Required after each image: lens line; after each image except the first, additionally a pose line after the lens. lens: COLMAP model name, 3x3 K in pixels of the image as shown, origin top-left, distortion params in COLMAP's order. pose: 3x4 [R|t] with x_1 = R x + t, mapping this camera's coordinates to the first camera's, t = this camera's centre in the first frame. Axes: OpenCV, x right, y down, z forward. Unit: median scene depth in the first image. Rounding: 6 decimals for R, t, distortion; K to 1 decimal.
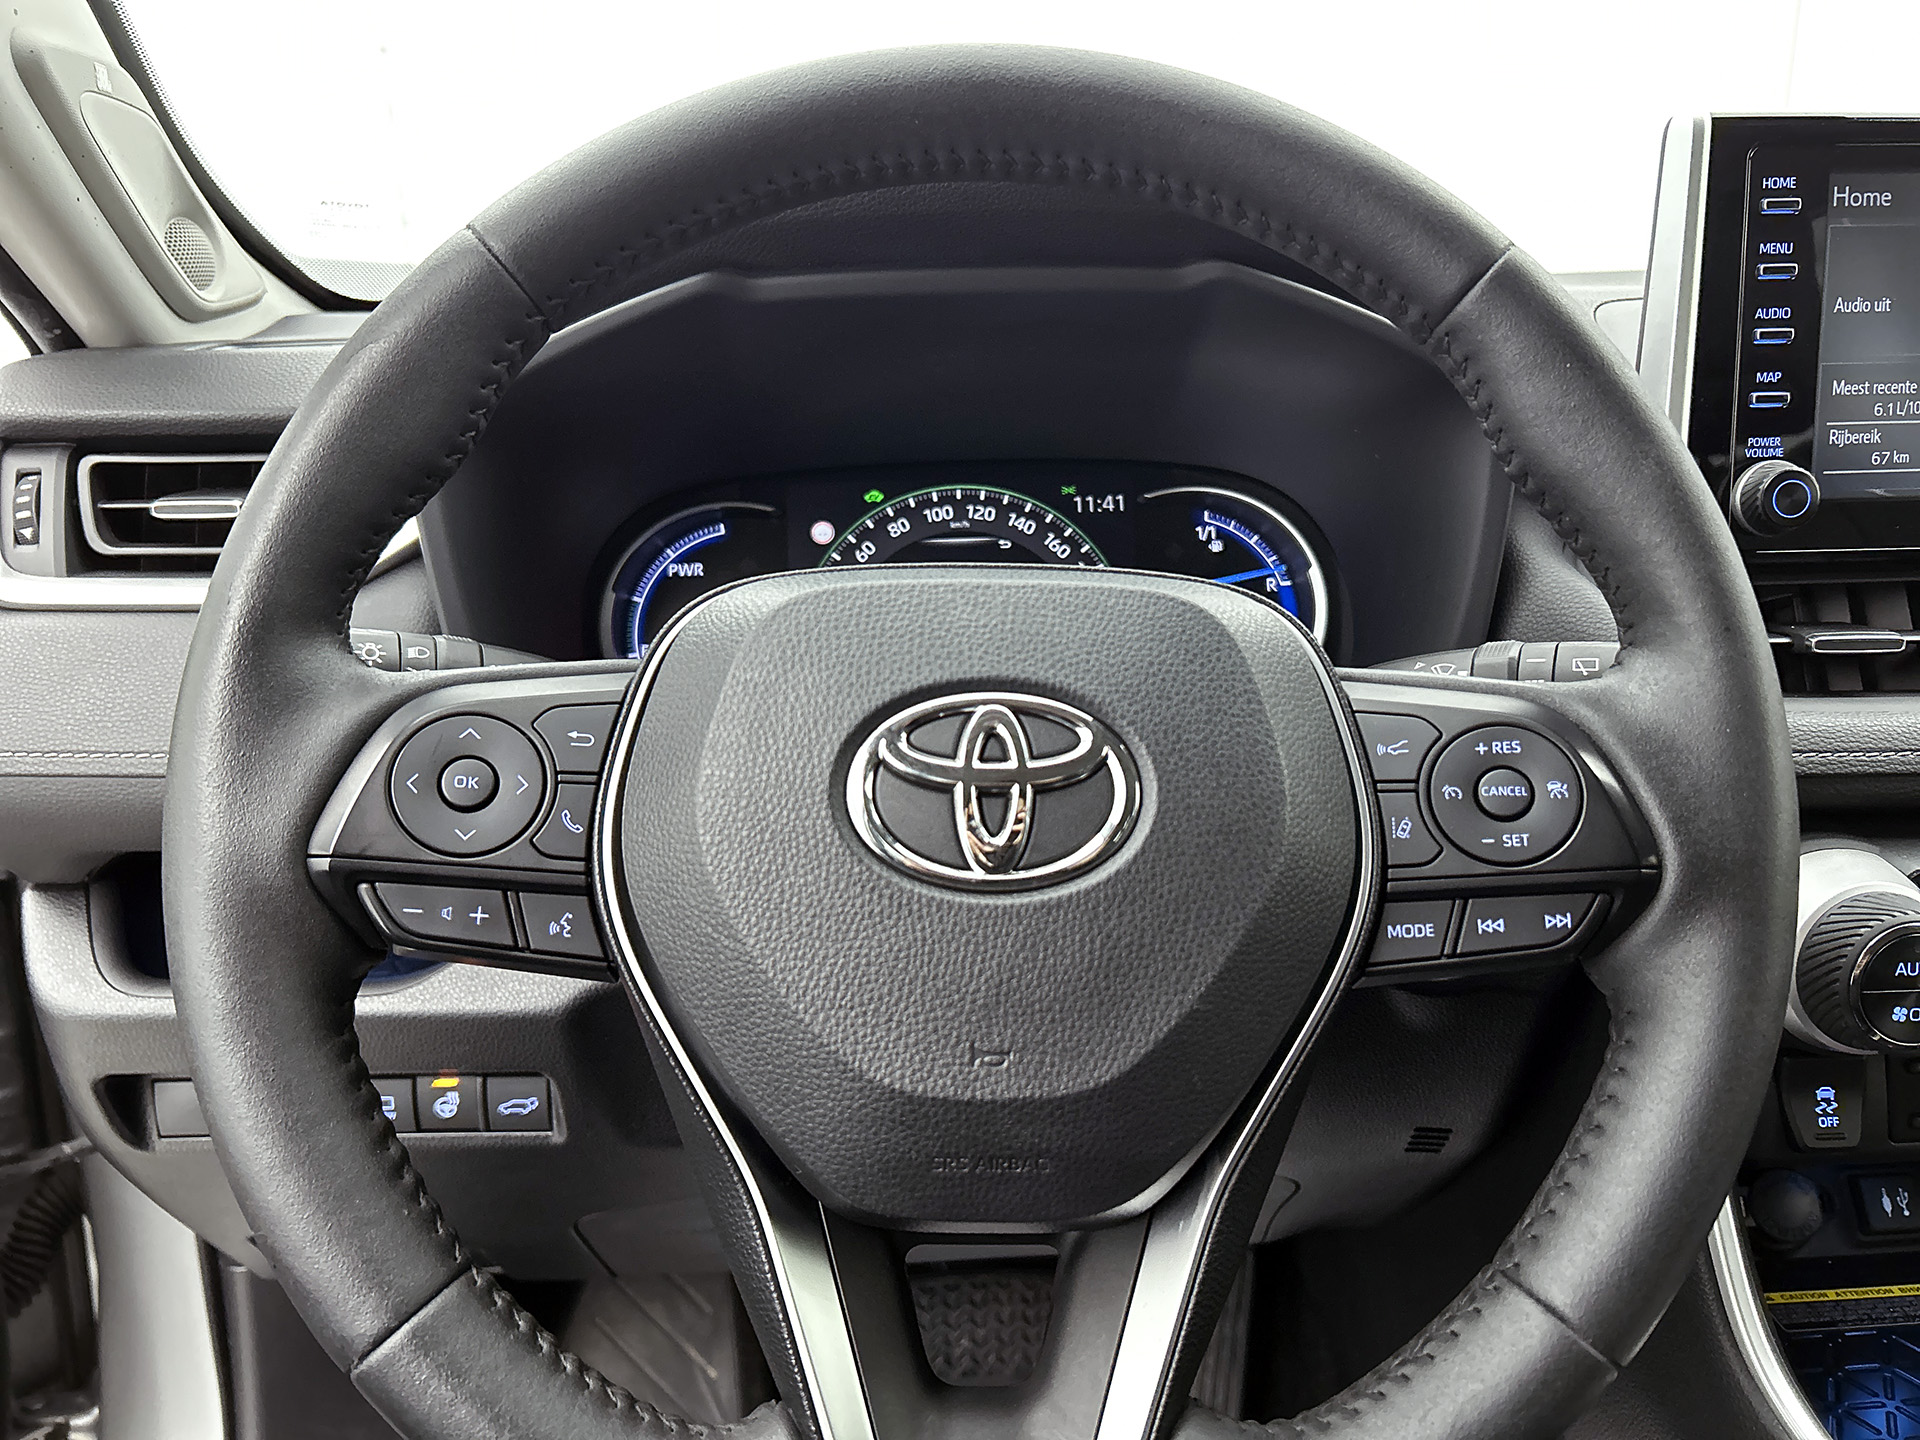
lens RADIAL K [[1445.6, 0, 983.7], [0, 1445.6, 720.3], [0, 0, 1]] dist [0.045369, -0.056052]
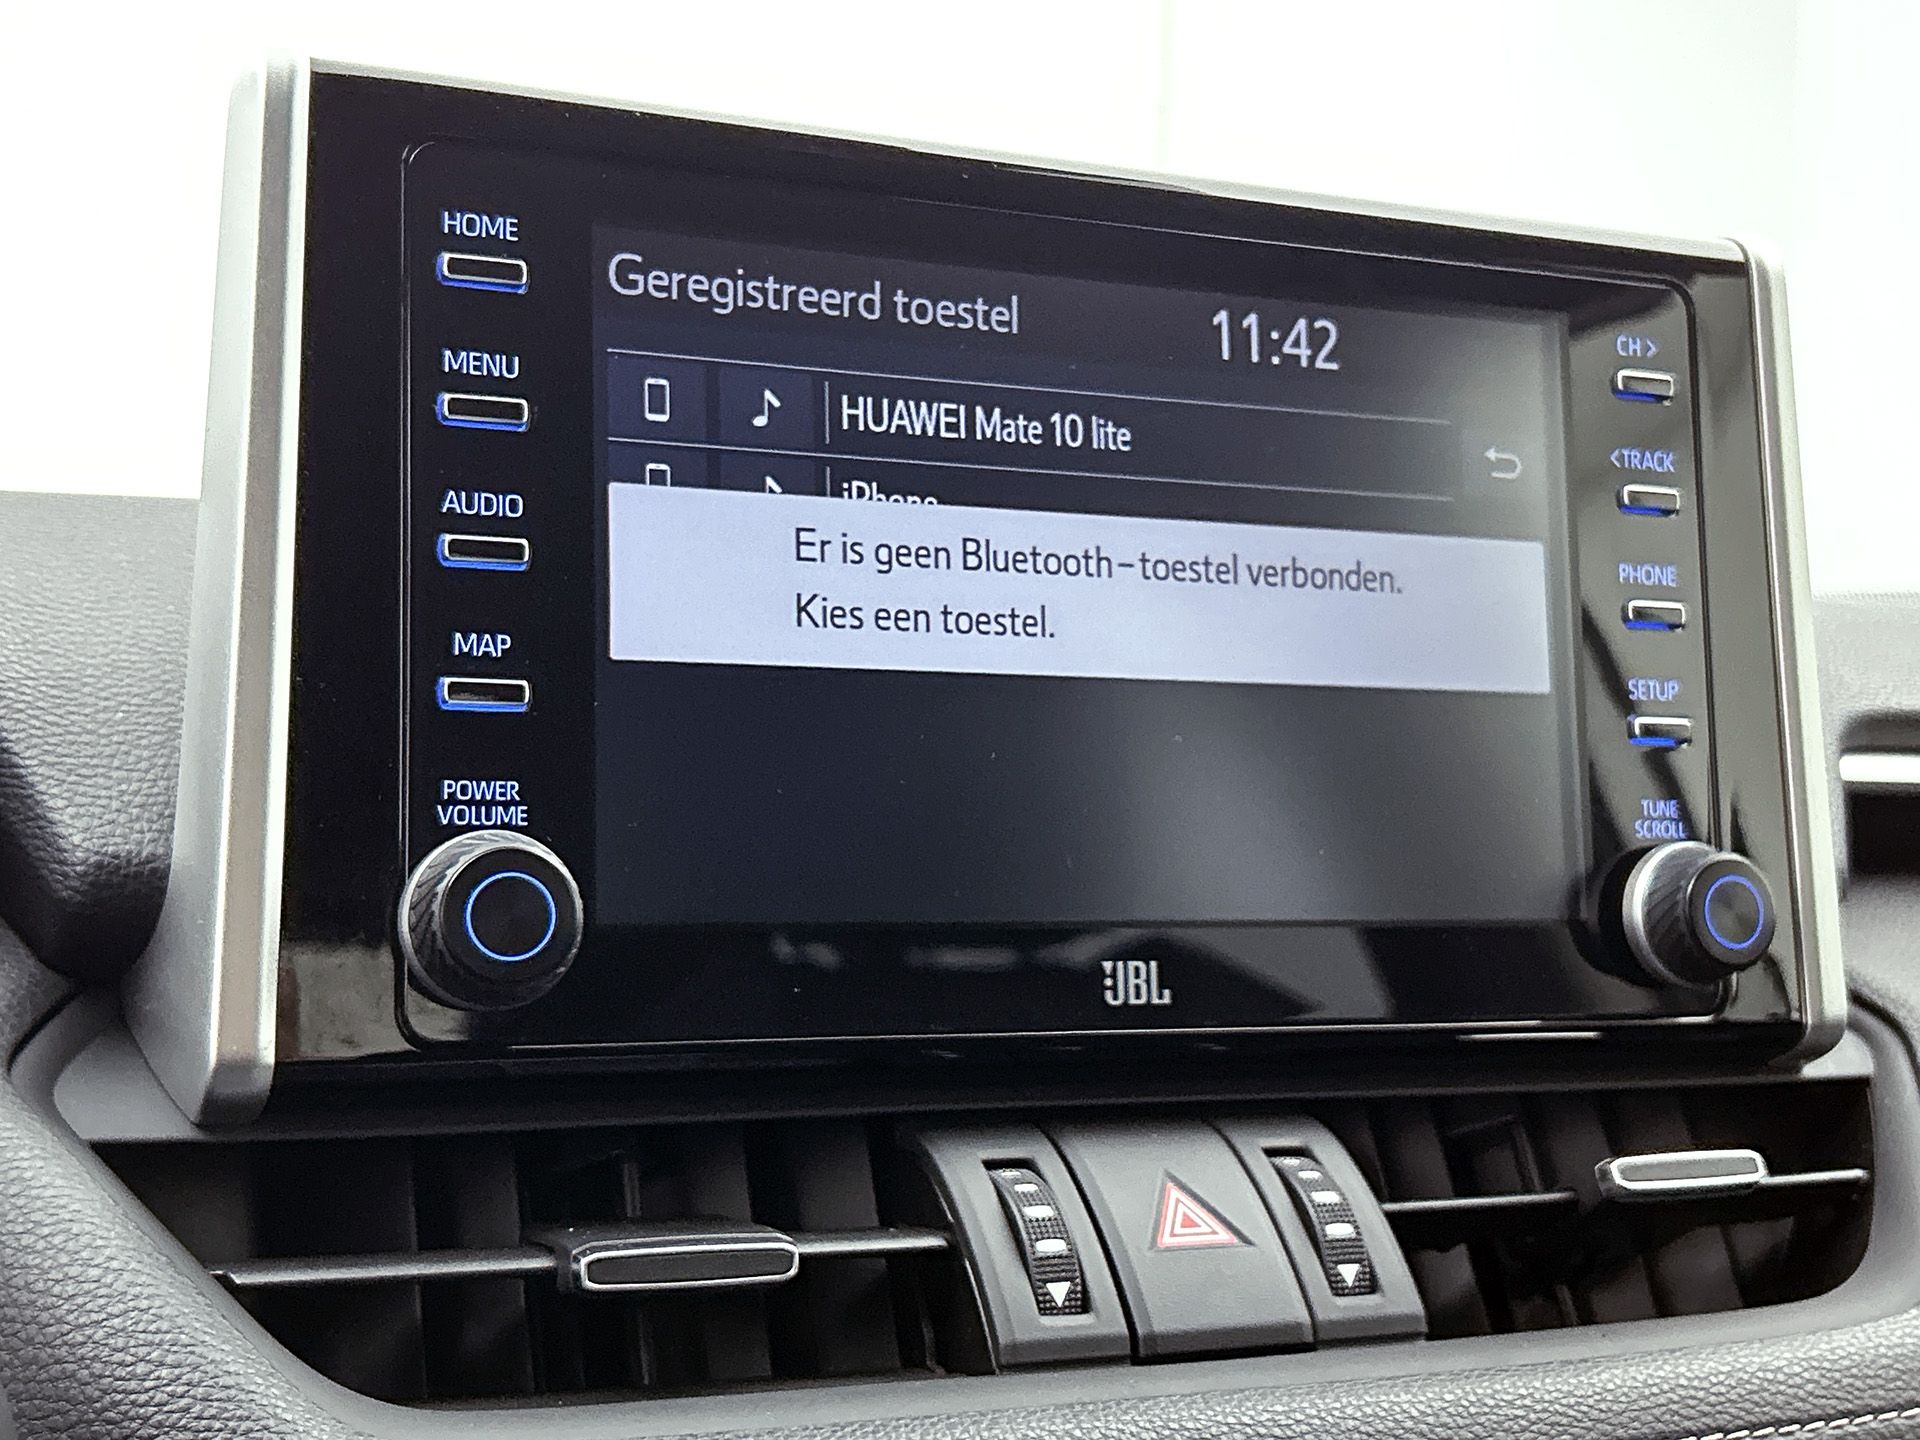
lens RADIAL K [[2565.6, 0, 1000.6], [0, 2565.6, 709.4], [0, 0, 1]] dist [0.042111, 0.000000]
pose [[0.927108, 0.047344, 0.371793, 0.422921], [0.054069, 0.964718, -0.257674, -0.012029], [-0.370874, 0.258994, 0.891838, 0.282734]]
